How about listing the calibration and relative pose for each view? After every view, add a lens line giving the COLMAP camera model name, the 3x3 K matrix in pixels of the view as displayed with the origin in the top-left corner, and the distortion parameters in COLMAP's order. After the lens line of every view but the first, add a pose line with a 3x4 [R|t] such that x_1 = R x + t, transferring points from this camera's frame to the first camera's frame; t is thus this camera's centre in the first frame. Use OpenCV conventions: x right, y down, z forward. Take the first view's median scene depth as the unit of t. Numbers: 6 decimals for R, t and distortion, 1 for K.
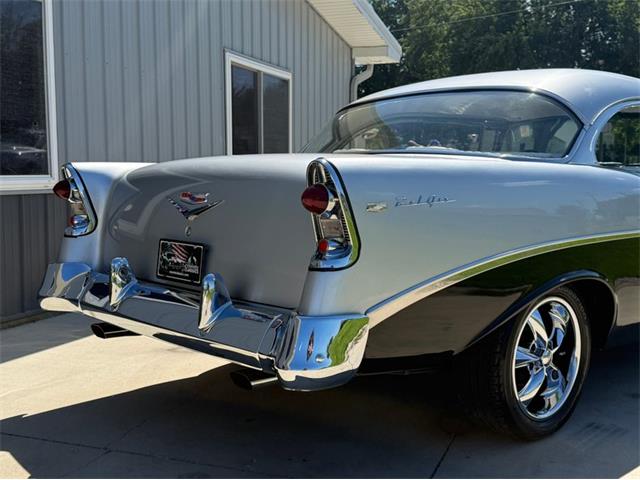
lens RADIAL K [[735.3, 0, 320.0], [0, 735.3, 240.0], [0, 0, 1]] dist [0.169408, -0.361598]
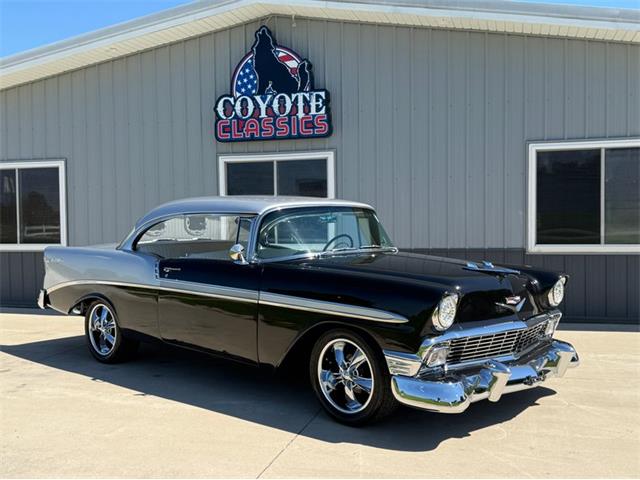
lens RADIAL K [[675.6, 0, 320.0], [0, 675.6, 240.0], [0, 0, 1]] dist [0.261778, -0.658914]
pose [[0.078748, 0.022492, -0.996641, 2.162889], [-0.078572, 0.996775, 0.016287, -0.185002], [0.993793, 0.077025, 0.080261, 1.246261]]
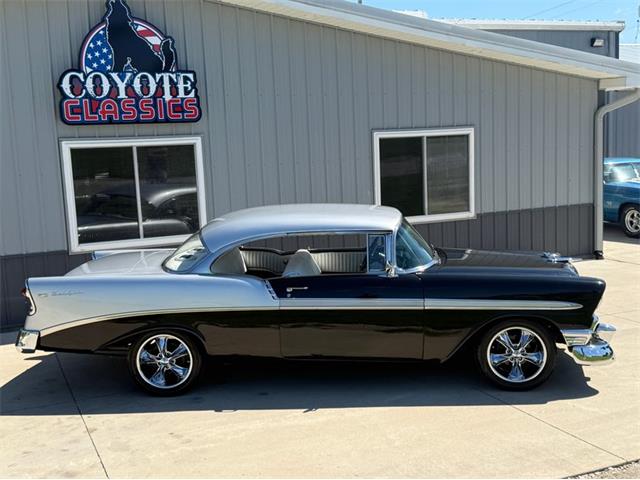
lens RADIAL K [[776.1, 0, 320.0], [0, 776.1, 240.0], [0, 0, 1]] dist [0.233760, -0.513898]
pose [[0.694029, 0.059867, -0.717453, 1.924019], [-0.021492, 0.997815, 0.062471, -0.301848], [0.719626, -0.027937, 0.693800, -0.250110]]
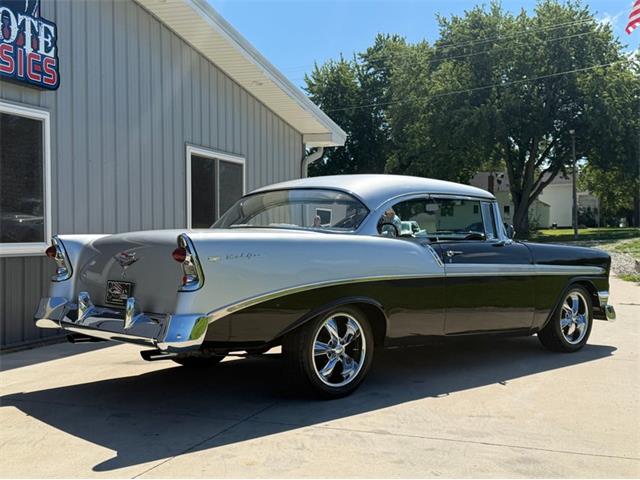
lens RADIAL K [[735.3, 0, 320.0], [0, 735.3, 240.0], [0, 0, 1]] dist [0.169408, -0.361598]
pose [[0.999976, -0.006597, 0.001989, 0.219042], [0.006742, 0.996320, -0.085443, 0.045663], [-0.001418, 0.085454, 0.996341, -0.575880]]
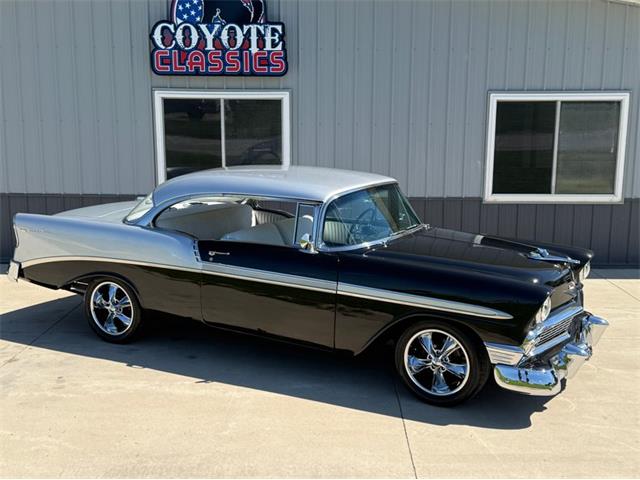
lens RADIAL K [[776.1, 0, 320.0], [0, 776.1, 240.0], [0, 0, 1]] dist [0.233760, -0.513898]
pose [[0.330232, 0.155876, -0.930940, 2.268706], [-0.089421, 0.987001, 0.133542, -0.353077], [0.939654, 0.039146, 0.339878, 0.639105]]
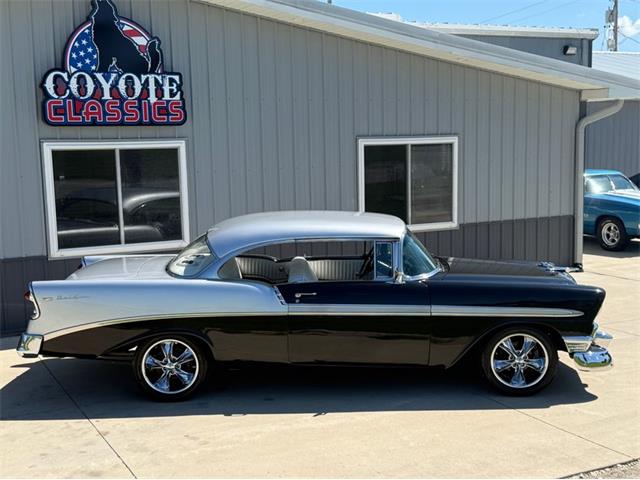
lens RADIAL K [[844.8, 0, 314.3], [0, 844.8, 241.7], [0, 0, 1]] dist [0.221487, -0.414340]
pose [[0.737347, 0.059650, -0.672875, 1.938113], [-0.036930, 0.998164, 0.048018, -0.293266], [0.674504, -0.010557, 0.738196, -0.498702]]
